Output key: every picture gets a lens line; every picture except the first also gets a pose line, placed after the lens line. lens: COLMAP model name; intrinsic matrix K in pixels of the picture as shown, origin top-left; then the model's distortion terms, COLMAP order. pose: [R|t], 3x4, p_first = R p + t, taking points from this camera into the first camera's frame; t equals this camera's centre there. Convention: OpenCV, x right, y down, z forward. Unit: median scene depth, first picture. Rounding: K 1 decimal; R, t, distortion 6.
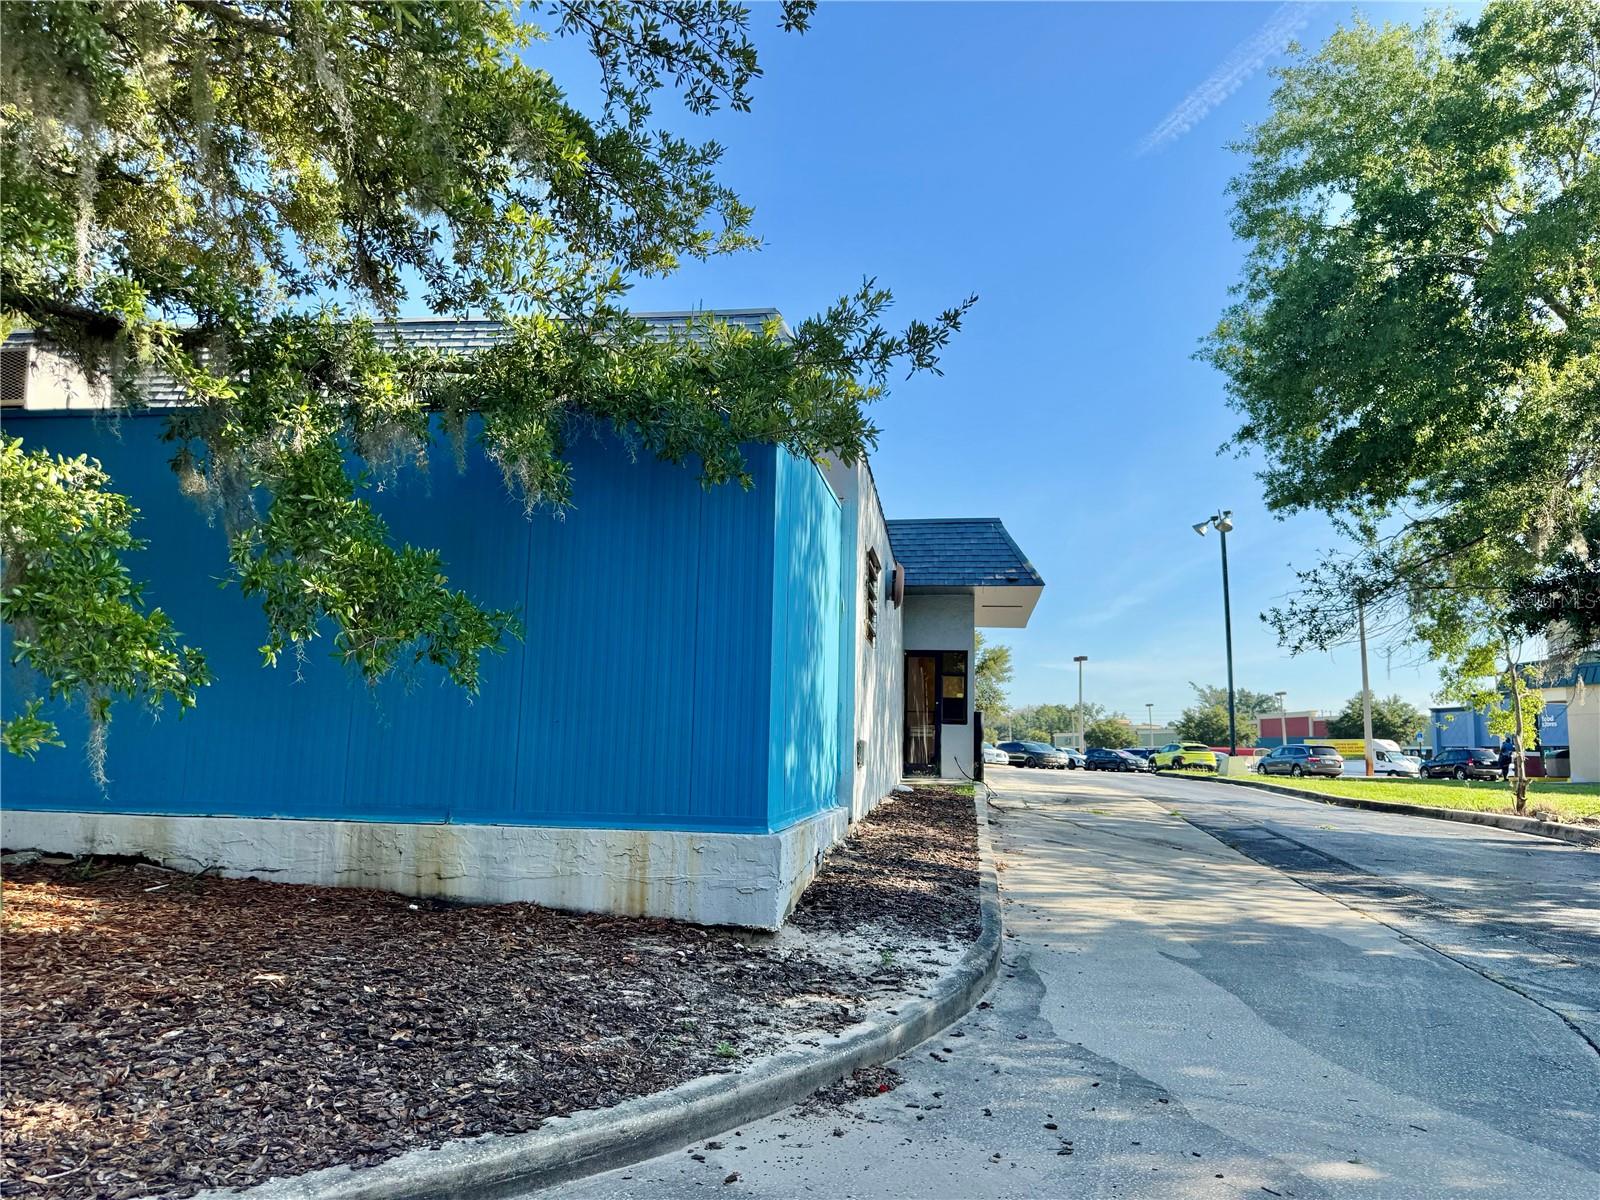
lens RADIAL K [[1140.0, 0, 800.0], [0, 1140.0, 600.0], [0, 0, 1]] dist [0.036906, -0.041734]
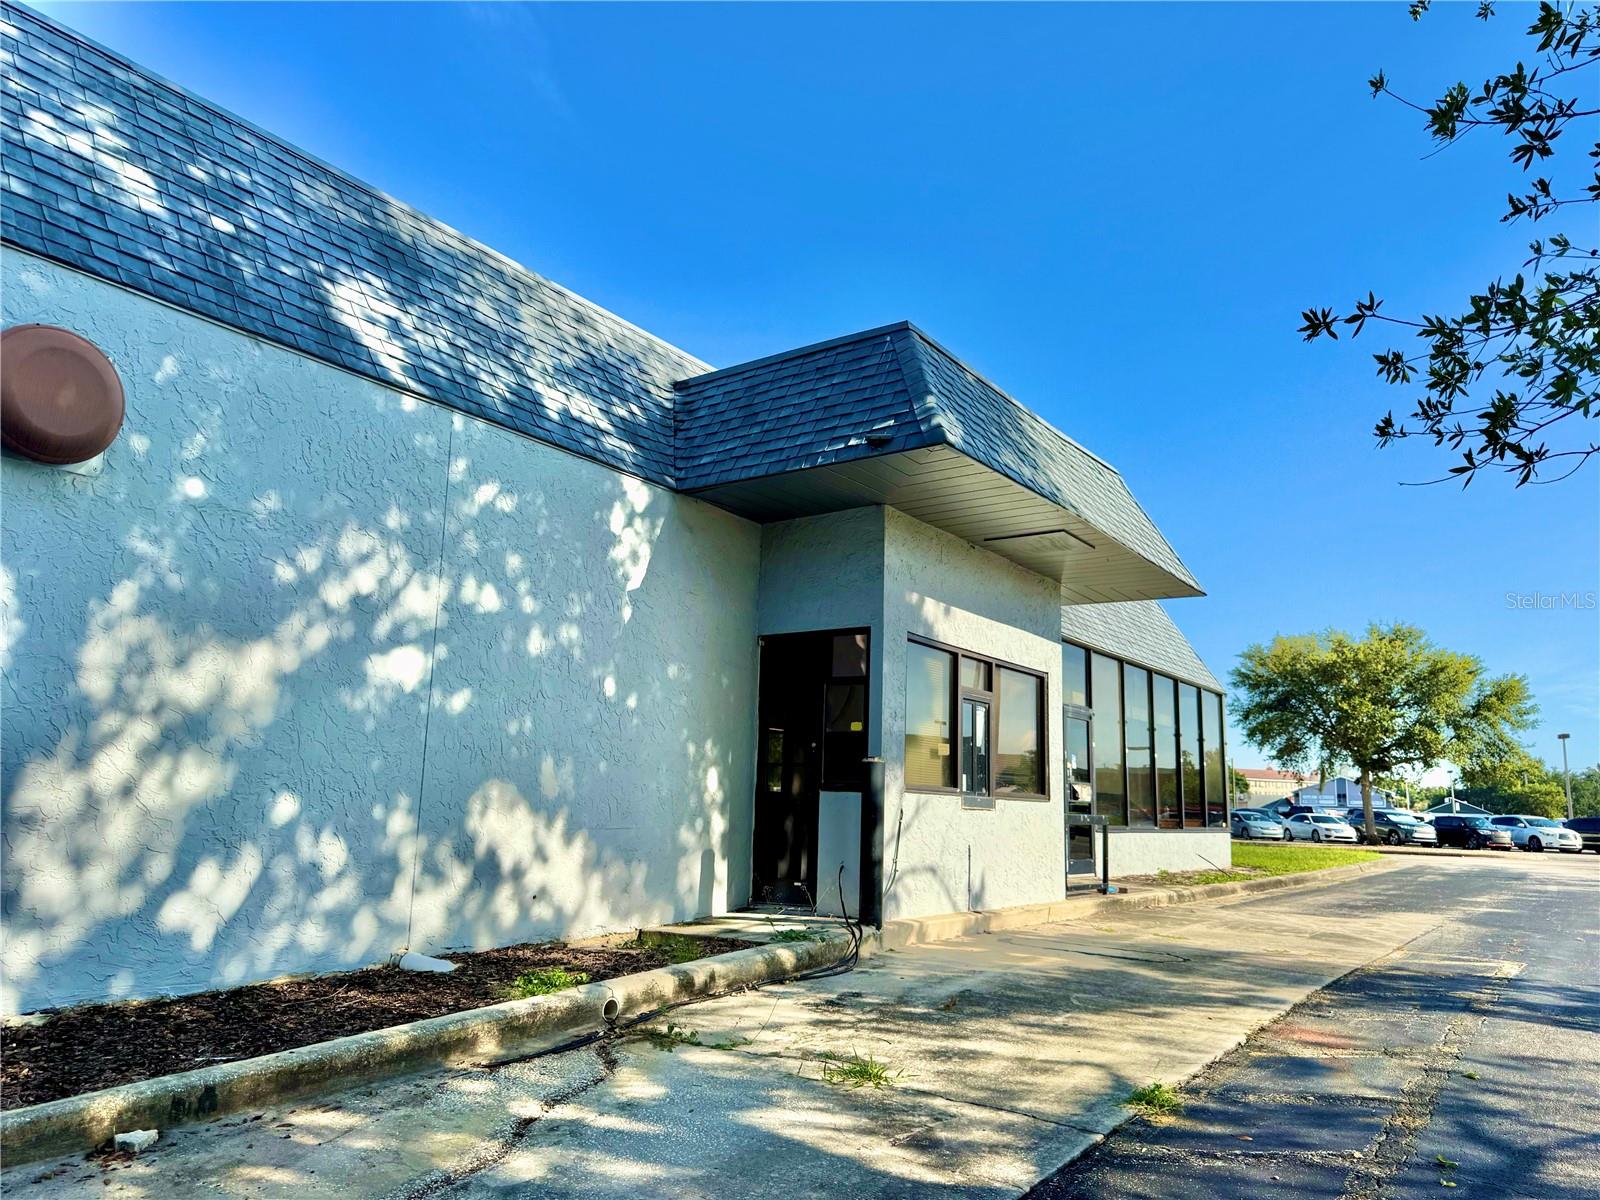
lens RADIAL K [[1140.0, 0, 800.0], [0, 1140.0, 600.0], [0, 0, 1]] dist [0.036906, -0.041734]
pose [[0.889843, -0.080048, -0.449191, 0.323671], [0.053513, 0.996005, -0.071484, 0.064181], [0.453119, 0.039572, 0.890571, 0.580391]]
